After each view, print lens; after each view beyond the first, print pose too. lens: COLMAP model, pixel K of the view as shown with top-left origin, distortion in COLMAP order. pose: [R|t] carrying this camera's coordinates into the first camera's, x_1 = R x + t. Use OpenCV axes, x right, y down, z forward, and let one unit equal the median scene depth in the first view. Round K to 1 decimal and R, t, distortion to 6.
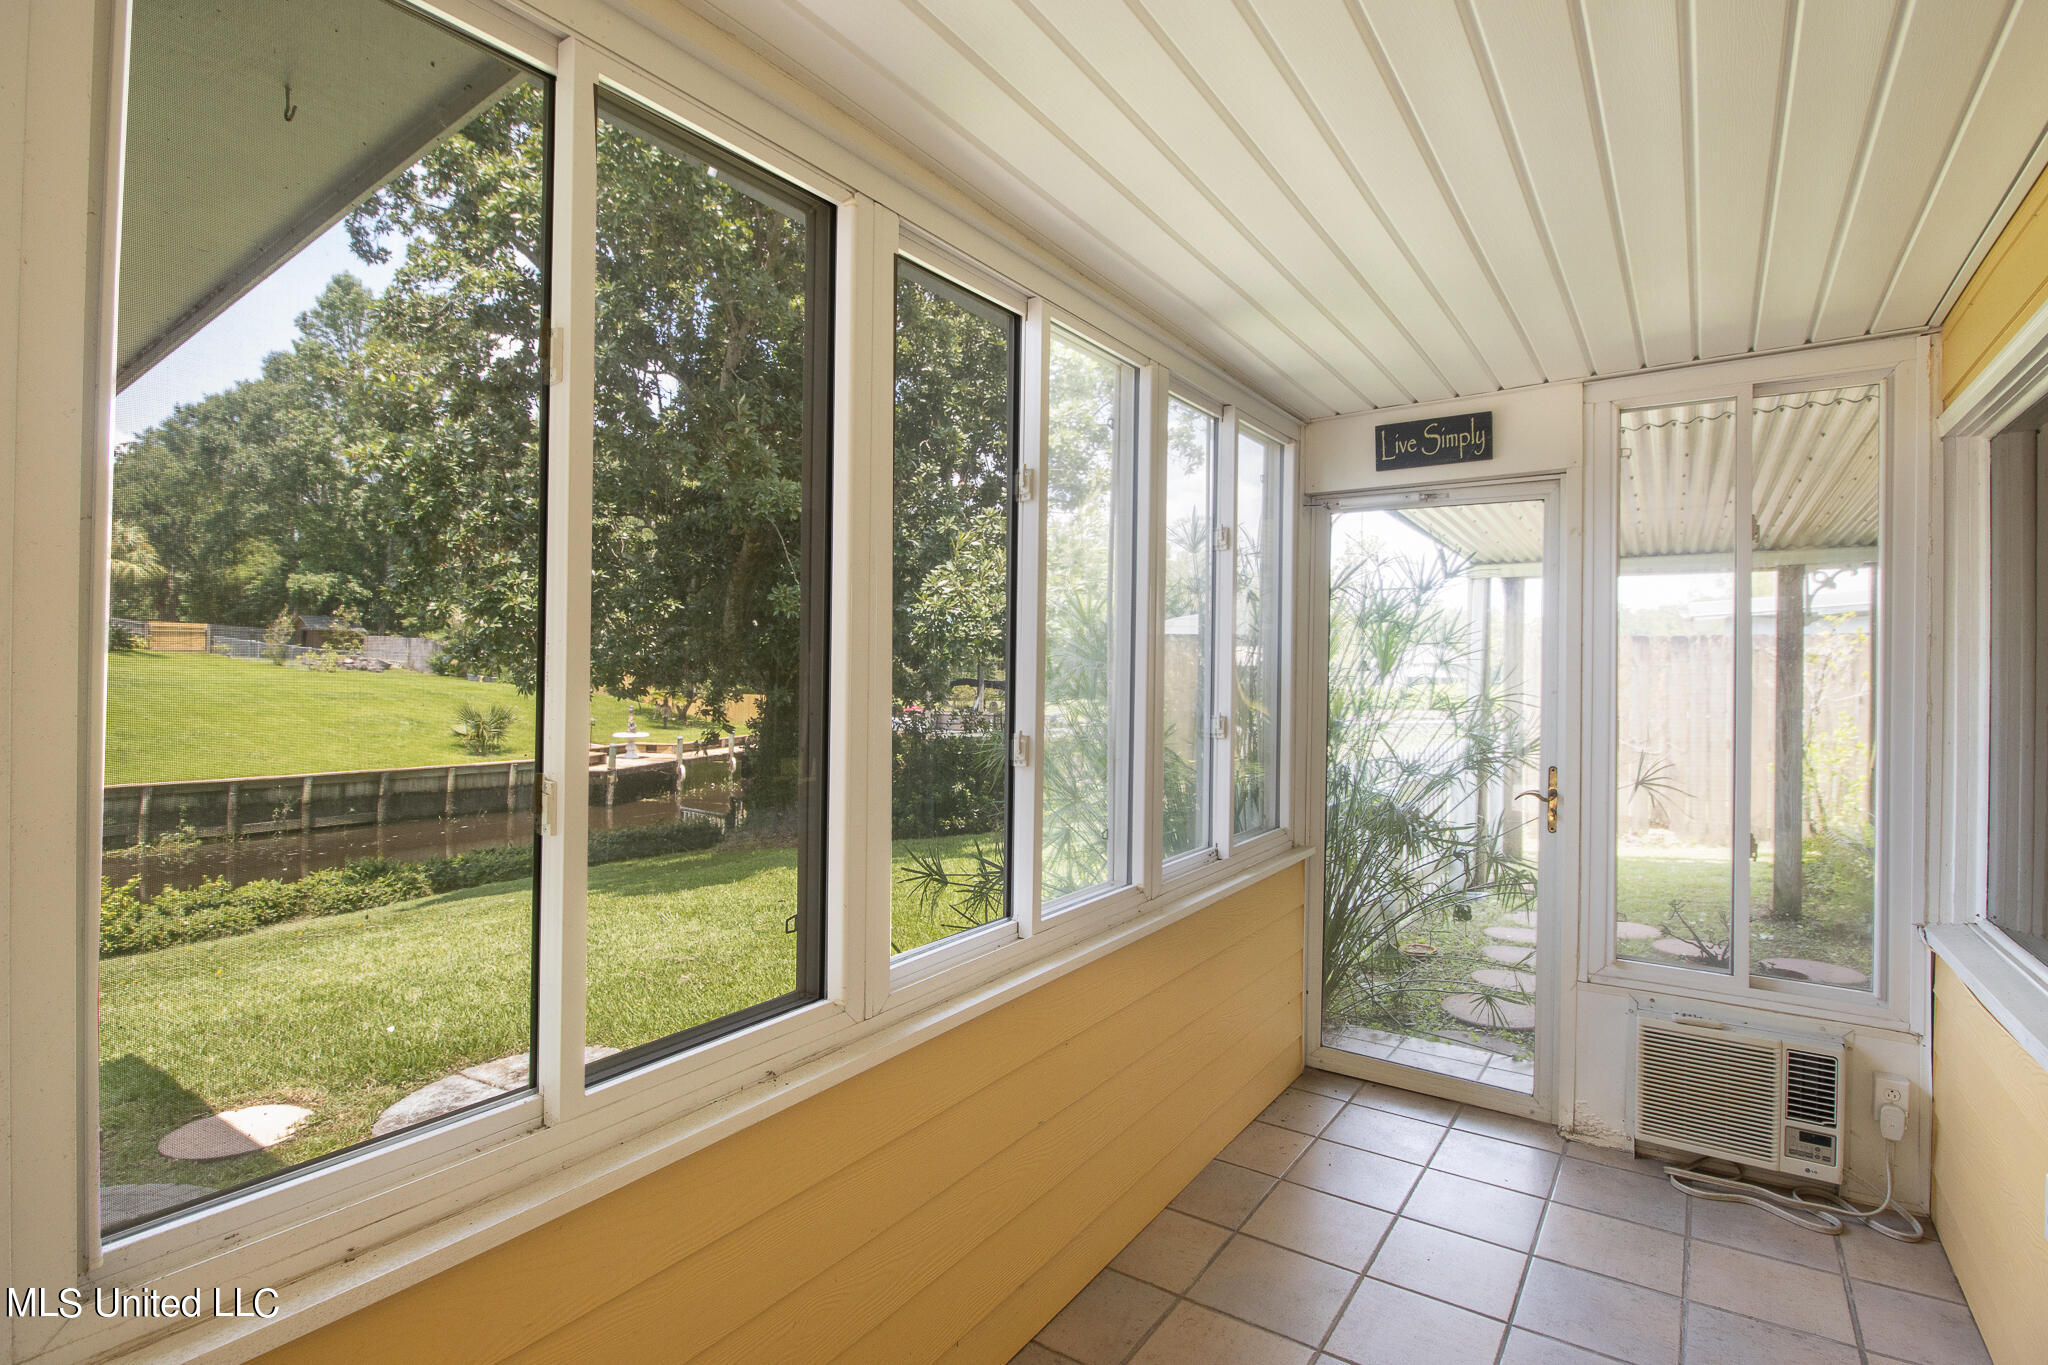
lens RADIAL K [[971.8, 0, 1018.7], [0, 971.8, 654.3], [0, 0, 1]] dist [0.004088, -0.014374]
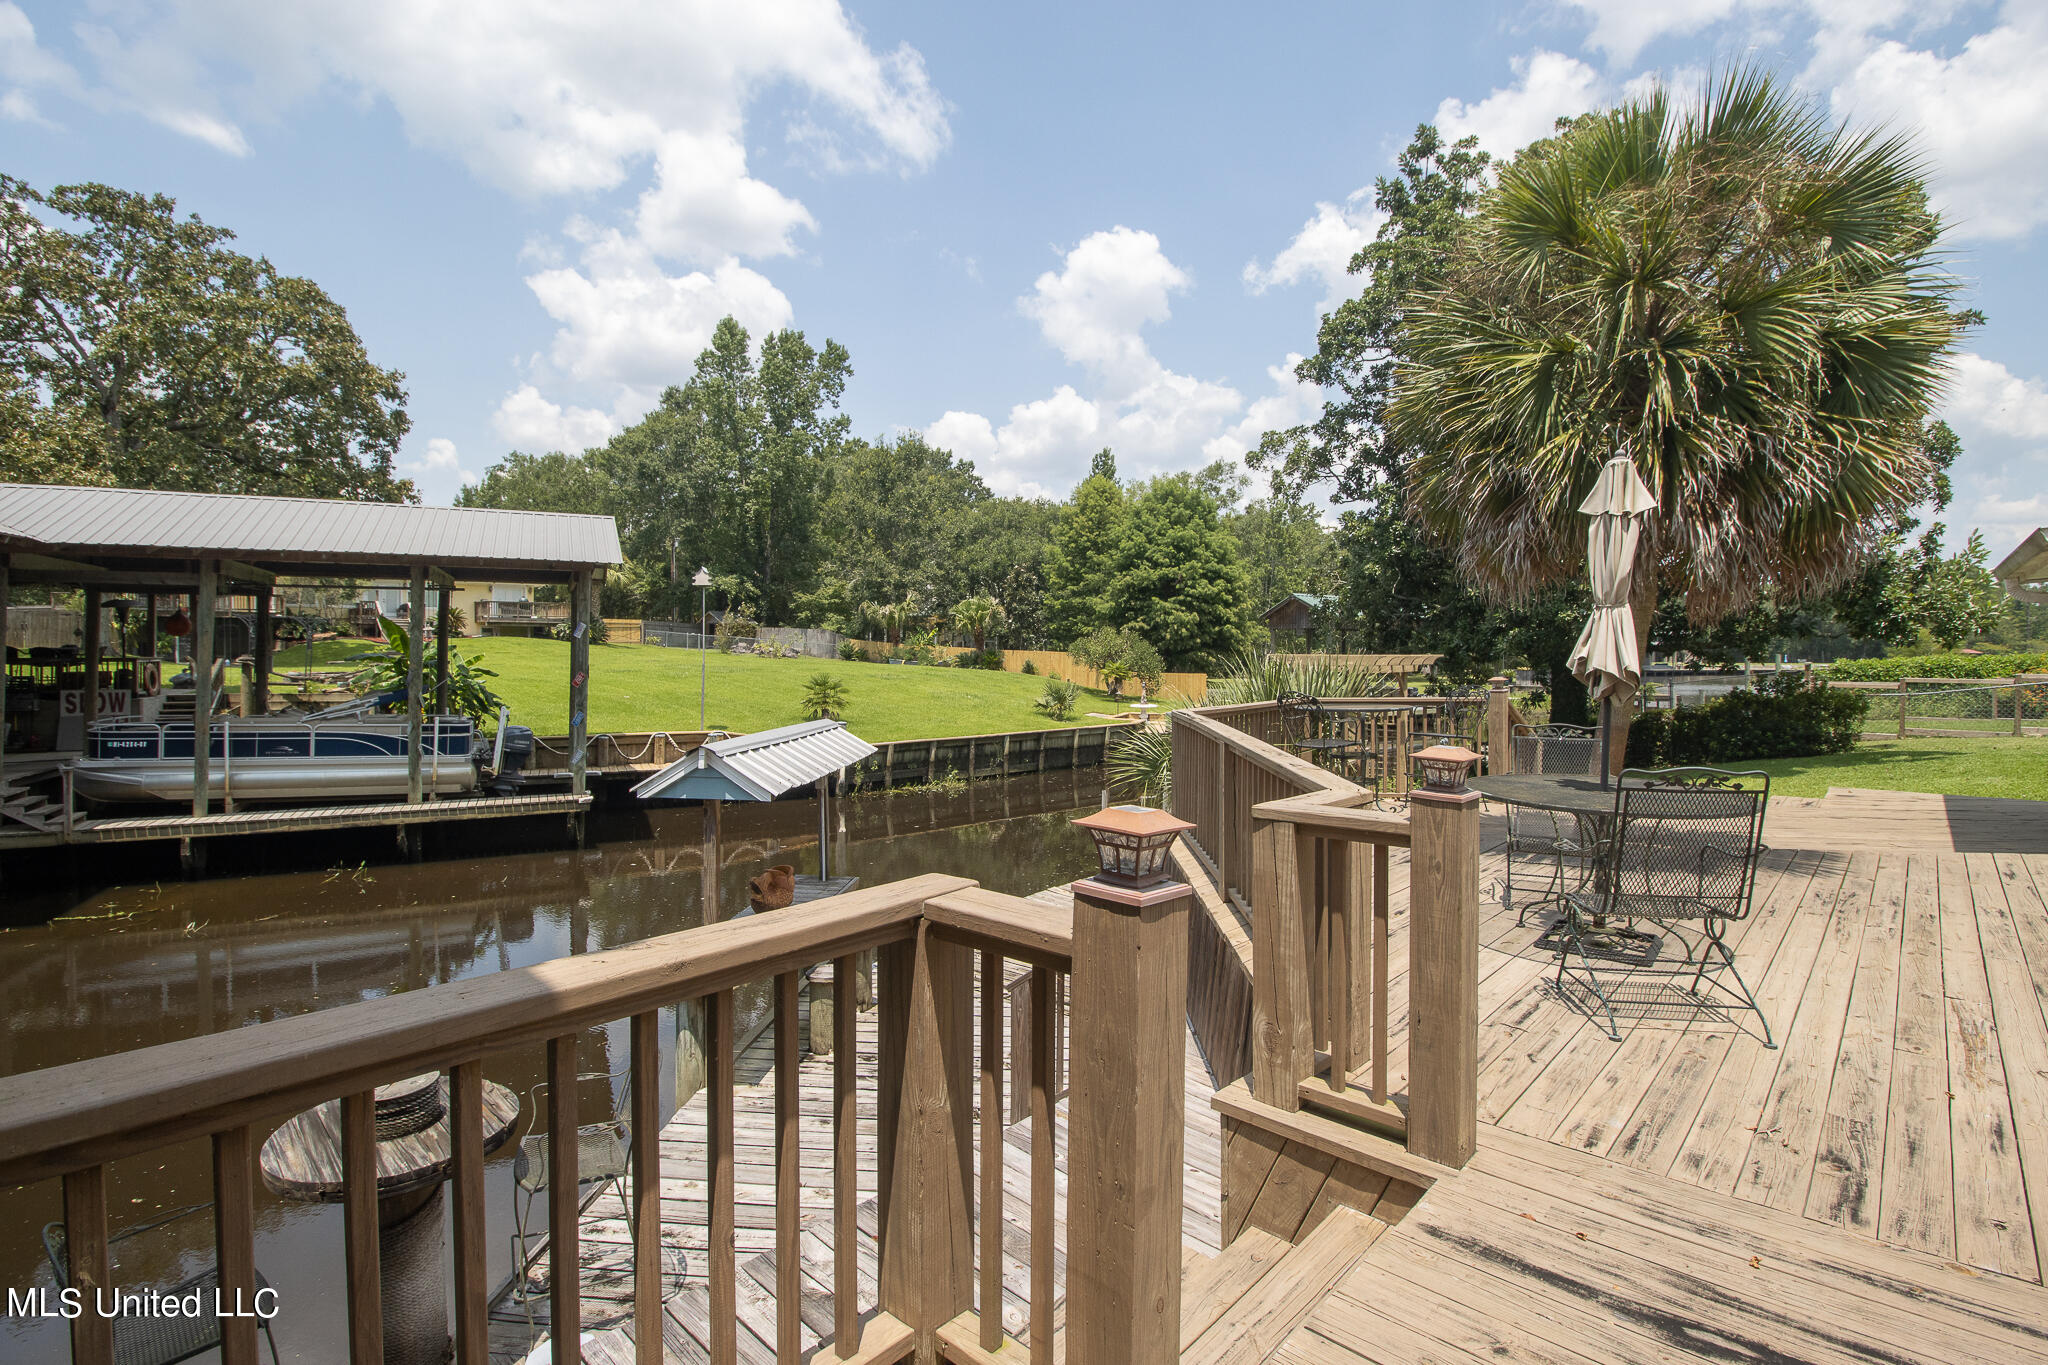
lens RADIAL K [[971.8, 0, 1018.7], [0, 971.8, 654.3], [0, 0, 1]] dist [0.004088, -0.014374]
pose [[0.990285, -0.012679, -0.138471, -0.236504], [0.015277, 0.999726, 0.017711, -0.003573], [0.138209, -0.019655, 0.990208, -0.142517]]
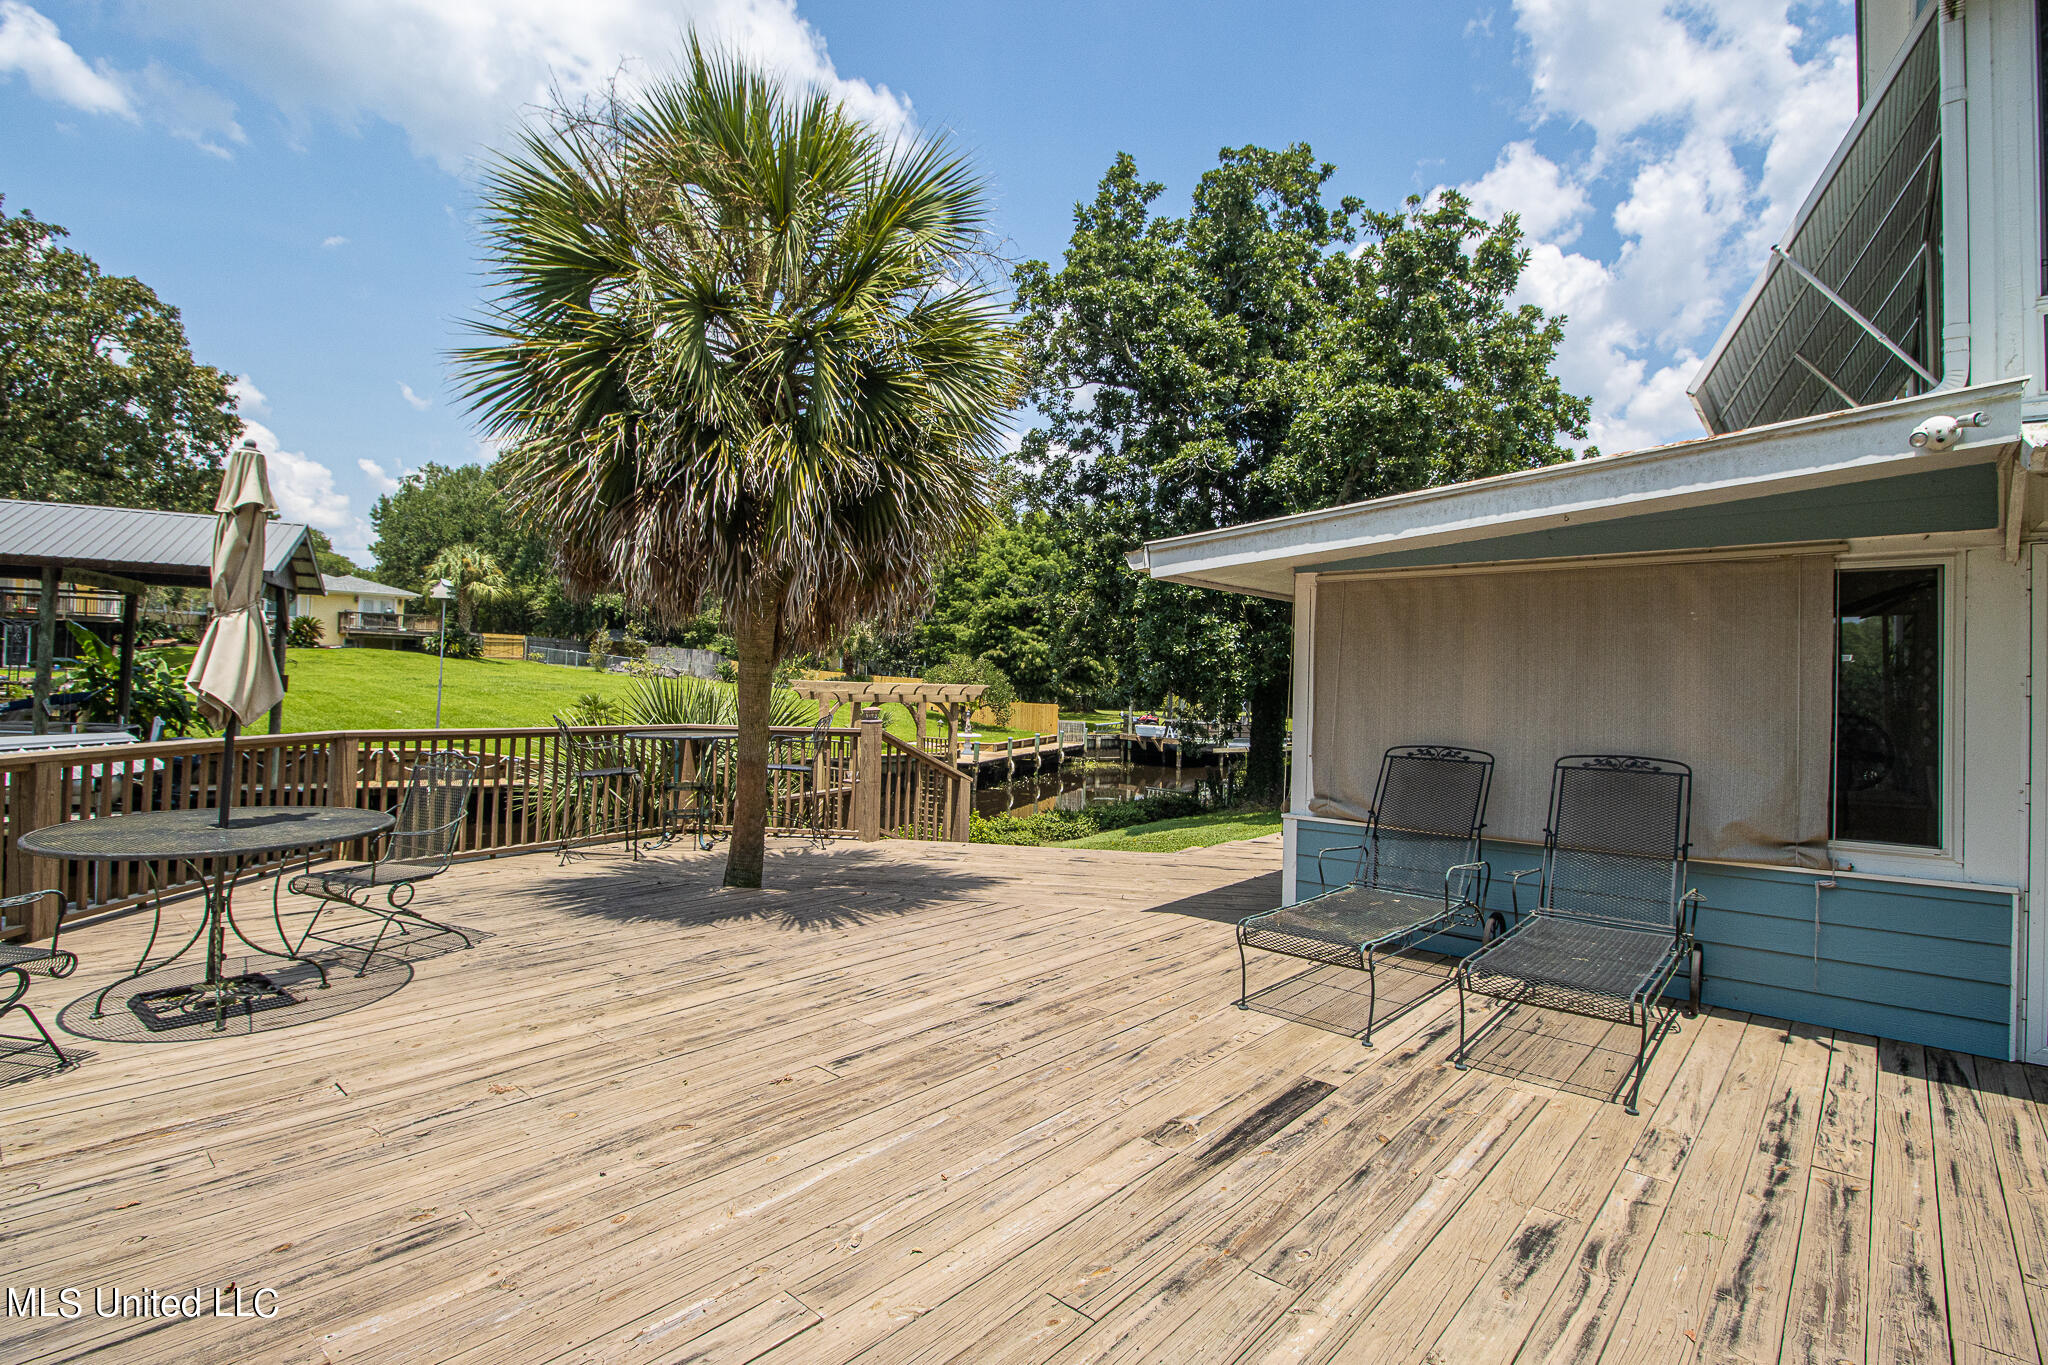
lens RADIAL K [[971.8, 0, 1018.7], [0, 971.8, 654.3], [0, 0, 1]] dist [0.004088, -0.014374]
pose [[0.993540, 0.010104, -0.113028, -0.123069], [-0.011471, 0.999869, -0.011453, -0.002416], [0.112897, 0.012676, 0.993526, -0.117082]]
